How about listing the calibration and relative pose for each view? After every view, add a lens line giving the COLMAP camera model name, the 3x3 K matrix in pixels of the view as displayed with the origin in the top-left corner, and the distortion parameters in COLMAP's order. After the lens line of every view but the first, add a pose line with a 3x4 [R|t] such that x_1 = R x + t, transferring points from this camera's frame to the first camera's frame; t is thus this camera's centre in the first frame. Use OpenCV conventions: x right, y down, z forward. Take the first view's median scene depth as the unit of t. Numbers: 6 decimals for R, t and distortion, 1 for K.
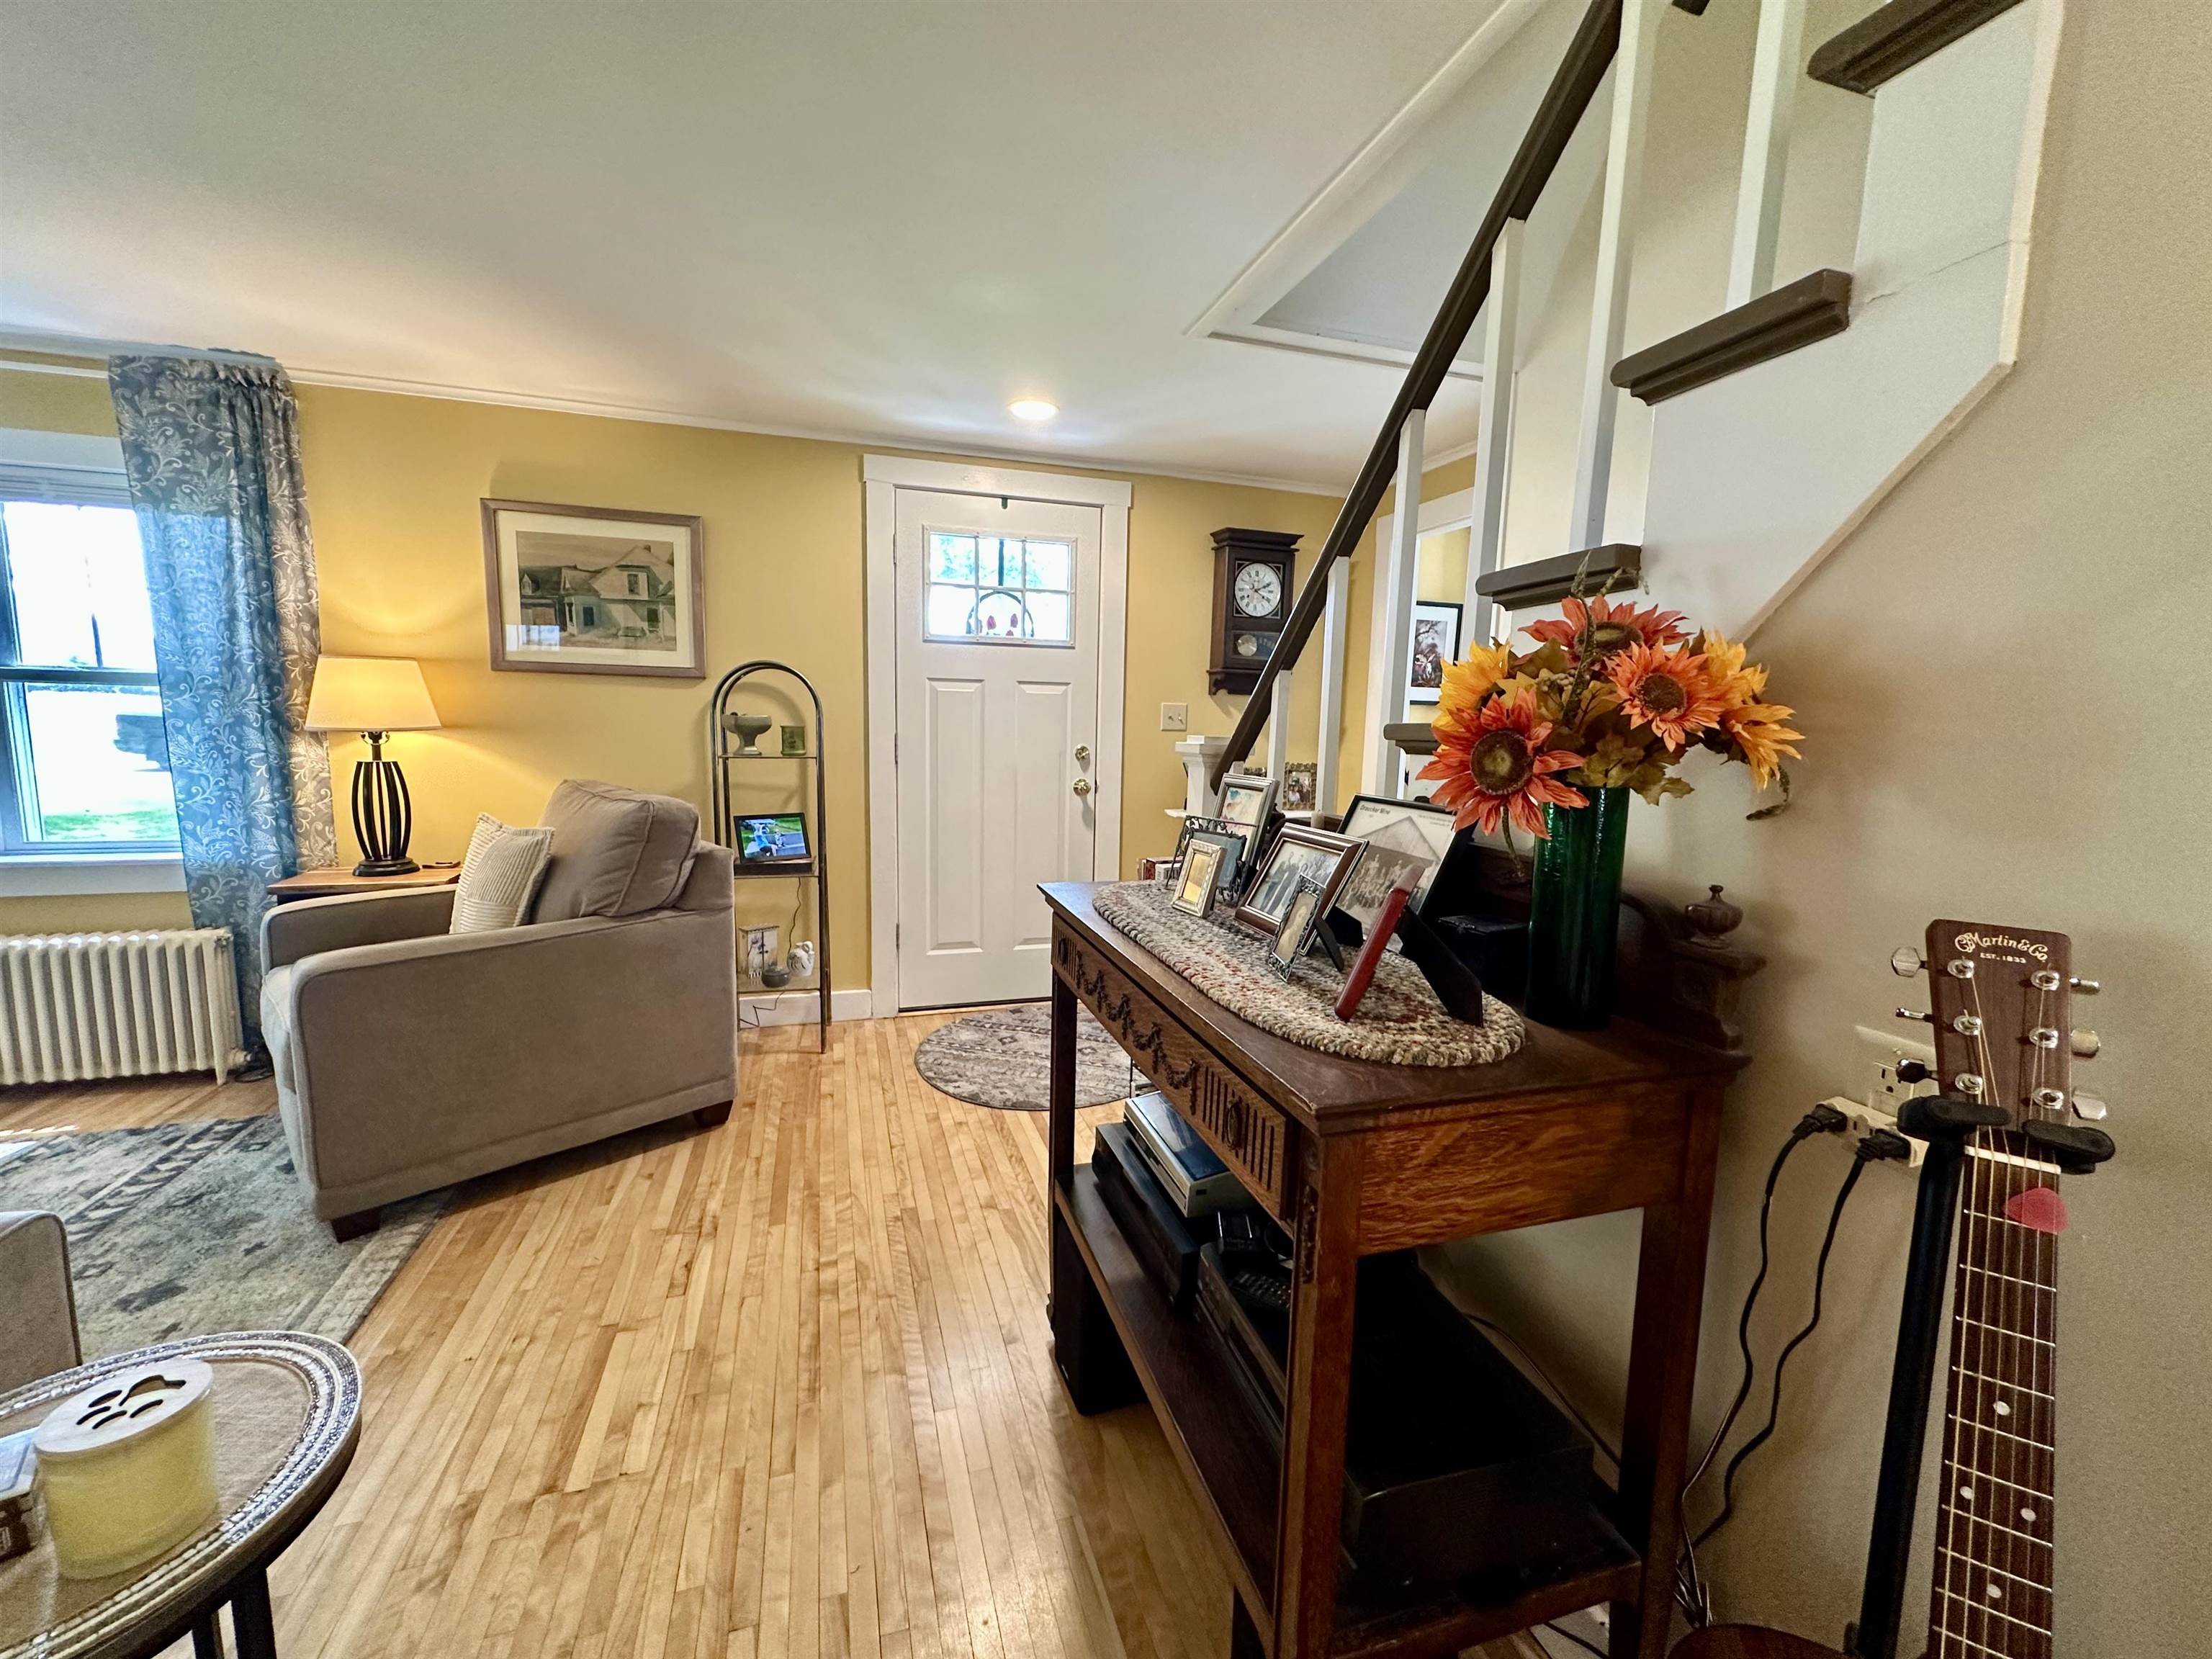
lens RADIAL K [[888.0, 0, 1106.0], [0, 888.0, 829.5], [0, 0, 1]] dist [0.000171, -0.000014]
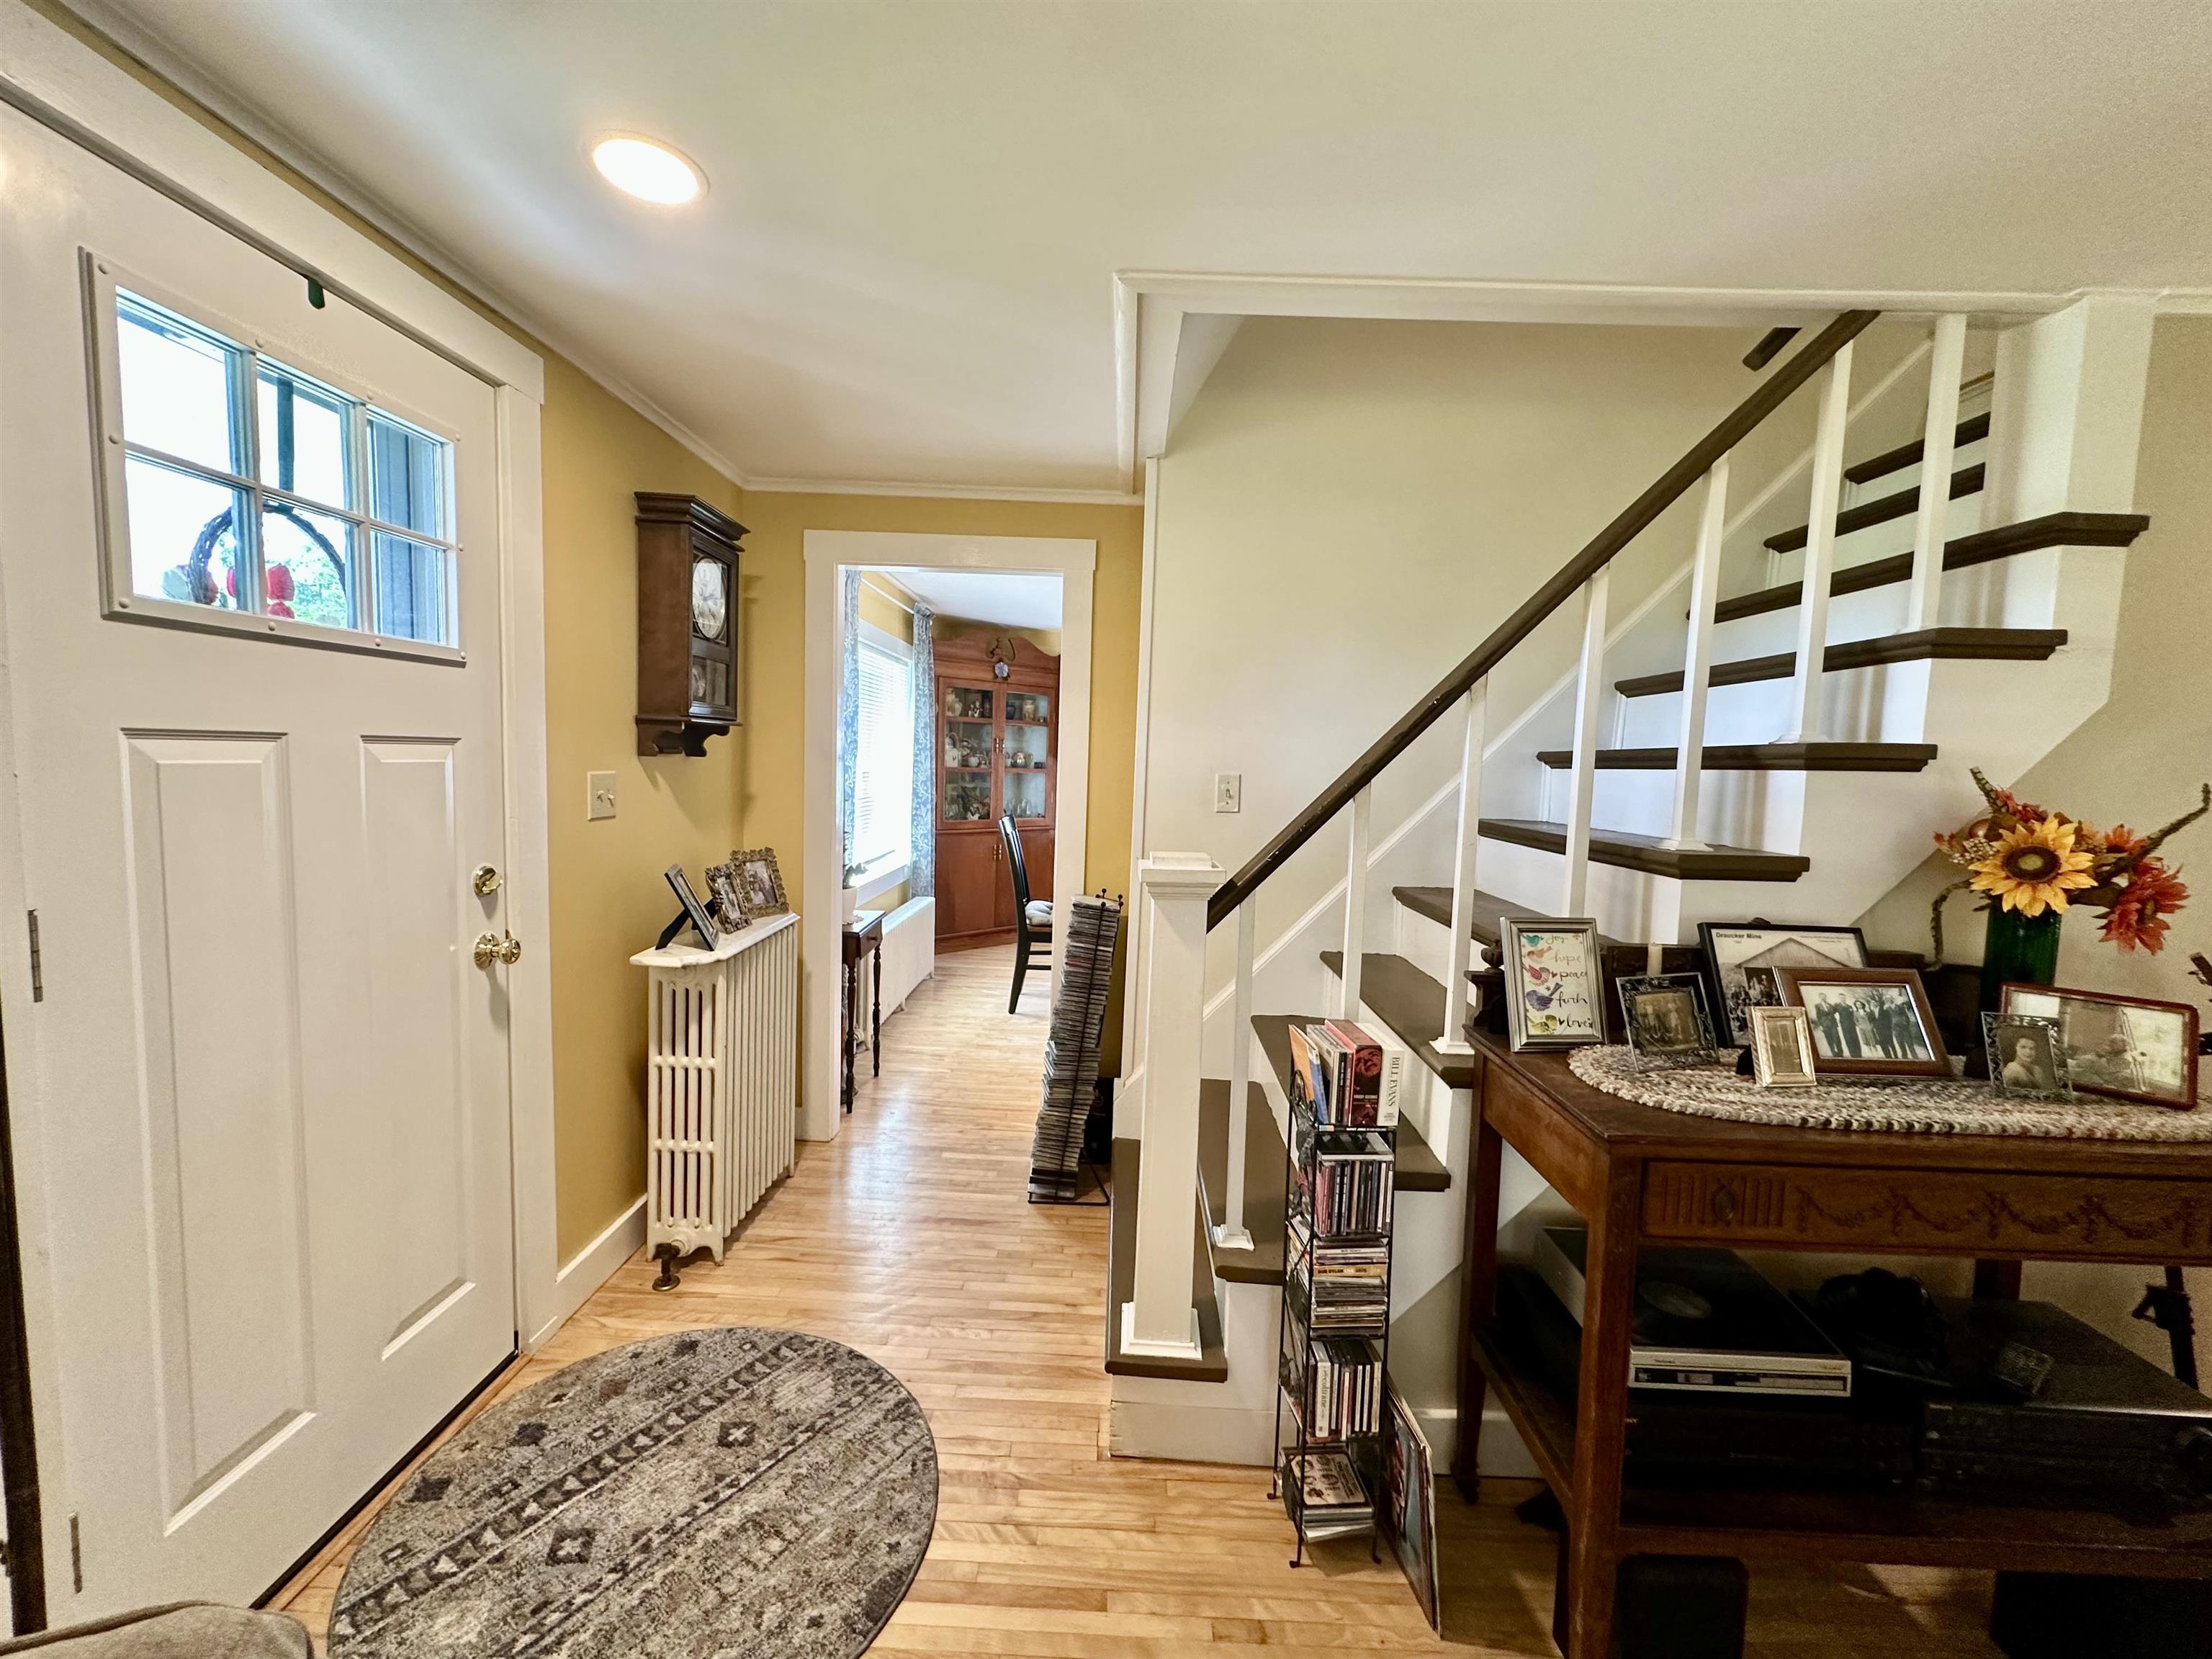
lens RADIAL K [[888.0, 0, 1106.0], [0, 888.0, 829.5], [0, 0, 1]] dist [0.000171, -0.000014]
pose [[0.319969, -0.087574, 0.943372, -0.385565], [0.093737, 0.993760, 0.060458, -0.115220], [-0.942779, 0.069084, 0.326182, 0.533361]]
